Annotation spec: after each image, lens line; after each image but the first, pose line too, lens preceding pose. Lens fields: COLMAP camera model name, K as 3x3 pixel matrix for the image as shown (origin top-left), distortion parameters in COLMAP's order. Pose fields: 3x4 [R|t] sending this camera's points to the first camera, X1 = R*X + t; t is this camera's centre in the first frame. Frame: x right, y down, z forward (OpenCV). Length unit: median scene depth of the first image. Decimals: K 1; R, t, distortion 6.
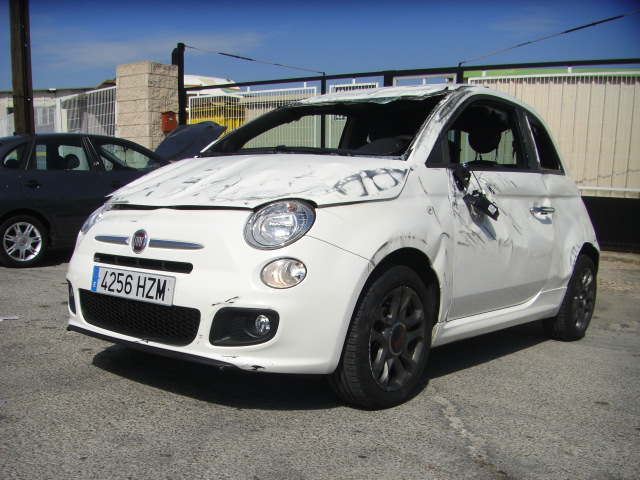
lens RADIAL K [[720.0, 0, 291.6], [0, 720.0, 333.6], [0, 0, 1]] dist [-0.167924, 0.065366]
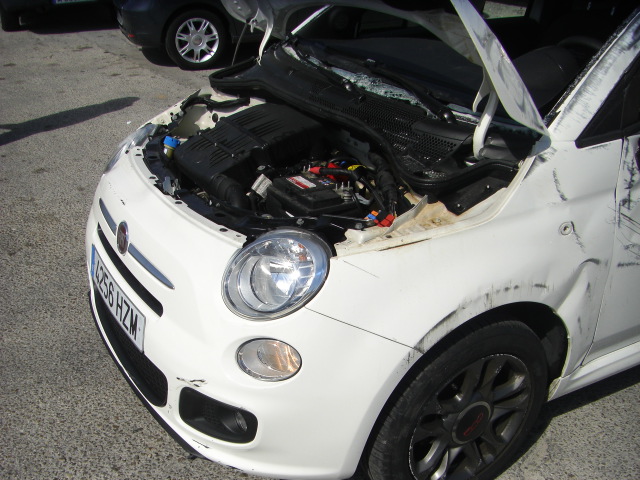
lens RADIAL K [[720.0, 0, 291.6], [0, 720.0, 333.6], [0, 0, 1]] dist [-0.167924, 0.065366]
pose [[0.933652, 0.172076, -0.314139, 0.179451], [-0.048289, 0.929505, 0.365634, -0.294828], [0.354910, -0.326206, 0.876144, 0.374615]]
